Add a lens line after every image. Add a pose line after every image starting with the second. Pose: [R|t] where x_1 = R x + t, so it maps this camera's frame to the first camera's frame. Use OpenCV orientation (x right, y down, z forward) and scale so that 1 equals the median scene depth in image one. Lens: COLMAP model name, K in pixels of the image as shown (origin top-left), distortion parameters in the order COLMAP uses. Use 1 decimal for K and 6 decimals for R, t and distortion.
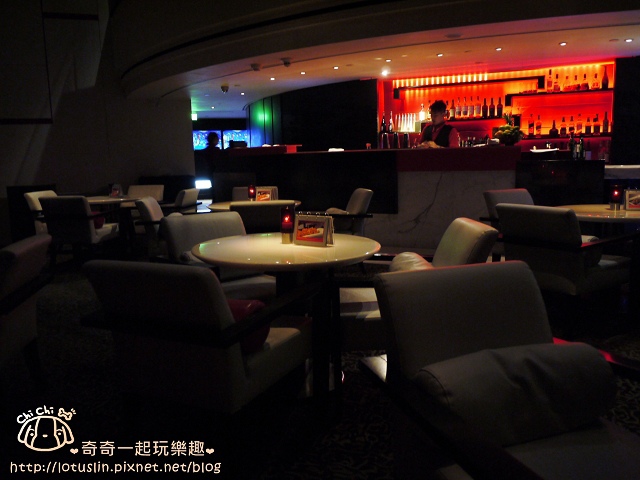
lens RADIAL K [[540.3, 0, 323.0], [0, 540.3, 239.3], [0, 0, 1]] dist [-0.026141, 0.009272]
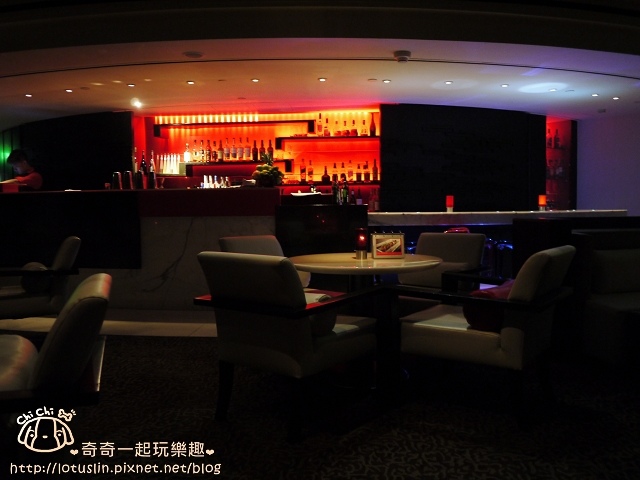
lens RADIAL K [[540.3, 0, 323.0], [0, 540.3, 239.3], [0, 0, 1]] dist [-0.026141, 0.009272]
pose [[0.942498, 0.000739, 0.334211, 0.108280], [0.033043, 0.994892, -0.095383, -0.004068], [-0.332575, 0.100942, 0.937659, 0.125528]]
